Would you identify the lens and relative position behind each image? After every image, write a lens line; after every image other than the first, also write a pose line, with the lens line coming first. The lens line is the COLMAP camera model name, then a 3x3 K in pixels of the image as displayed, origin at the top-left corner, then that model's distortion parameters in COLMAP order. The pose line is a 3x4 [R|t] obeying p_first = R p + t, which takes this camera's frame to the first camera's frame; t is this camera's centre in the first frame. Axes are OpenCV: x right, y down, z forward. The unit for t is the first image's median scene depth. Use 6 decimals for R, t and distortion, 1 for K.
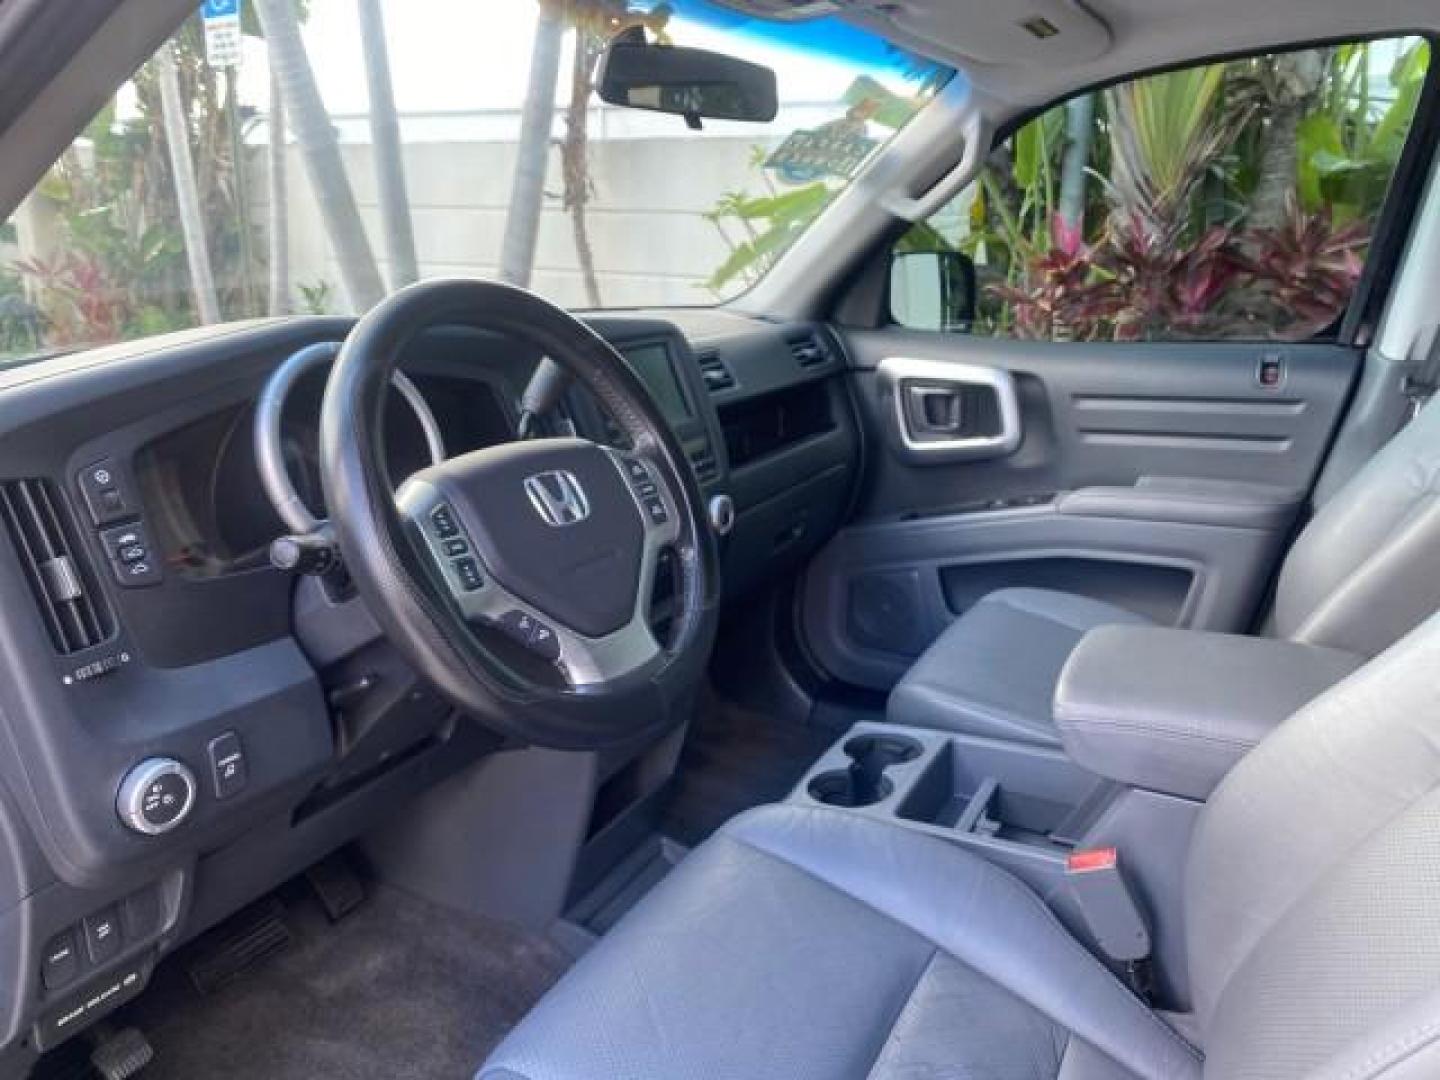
lens RADIAL K [[1100.1, 0, 712.5], [0, 1100.1, 548.6], [0, 0, 1]] dist [0.027847, -0.030151]
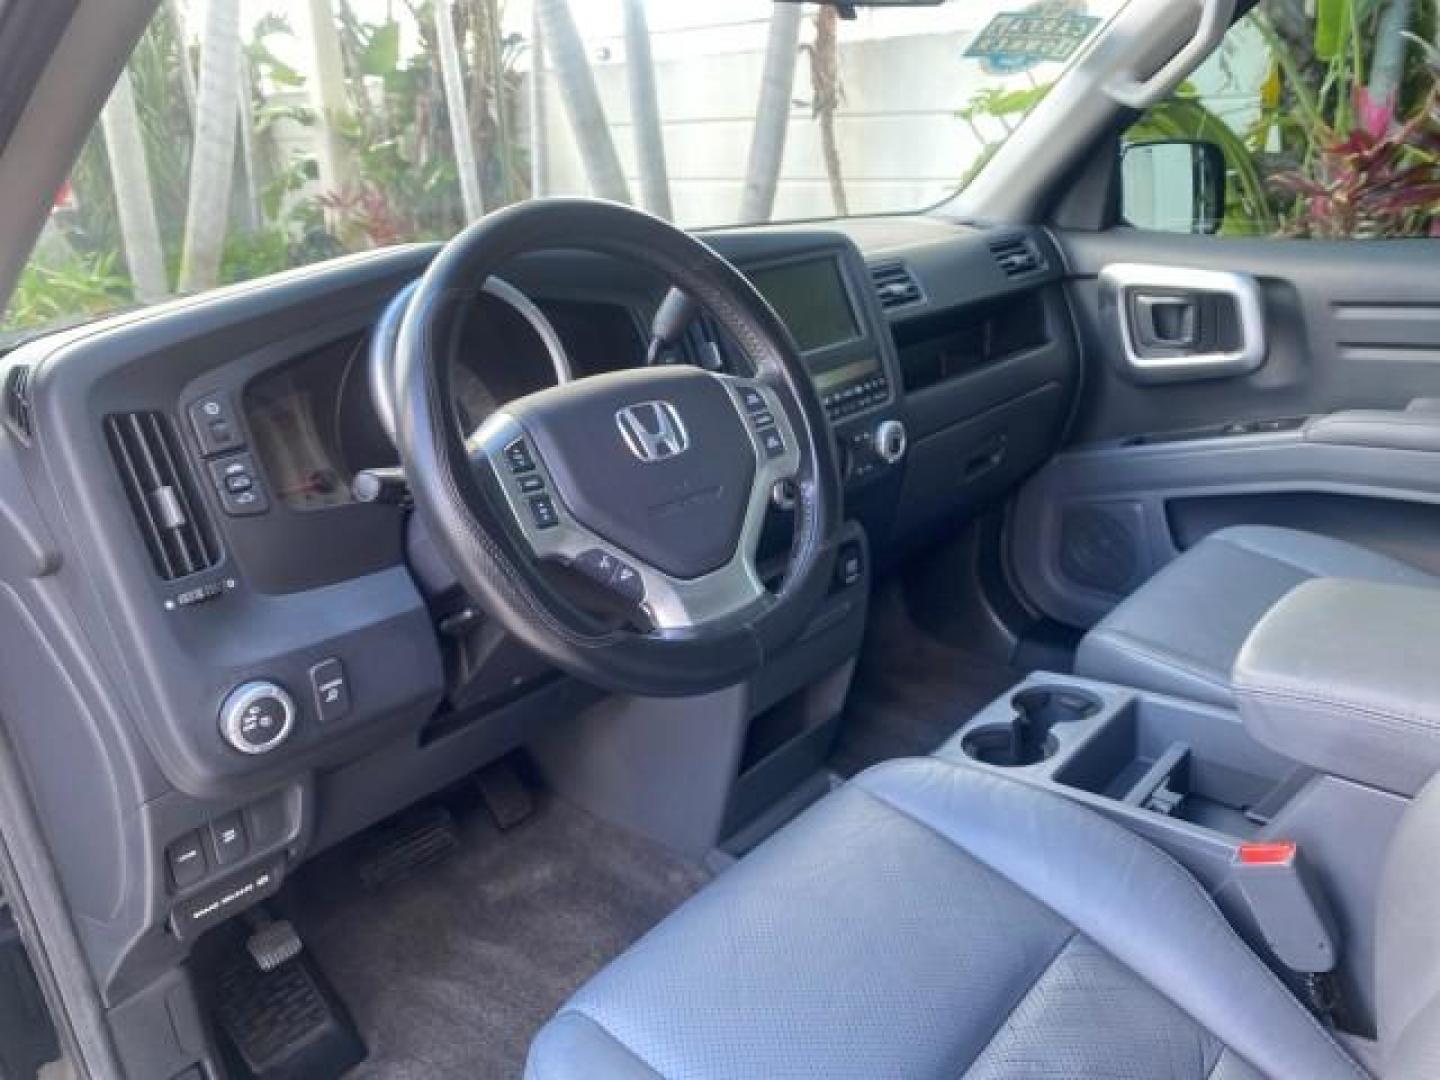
lens RADIAL K [[1100.1, 0, 716.8], [0, 1100.1, 528.3], [0, 0, 1]] dist [0.027847, -0.030151]
pose [[0.972516, 0.027650, -0.231190, 0.090312], [-0.013888, 0.998045, 0.060944, -0.013659], [0.232423, -0.056058, 0.970998, 0.058555]]
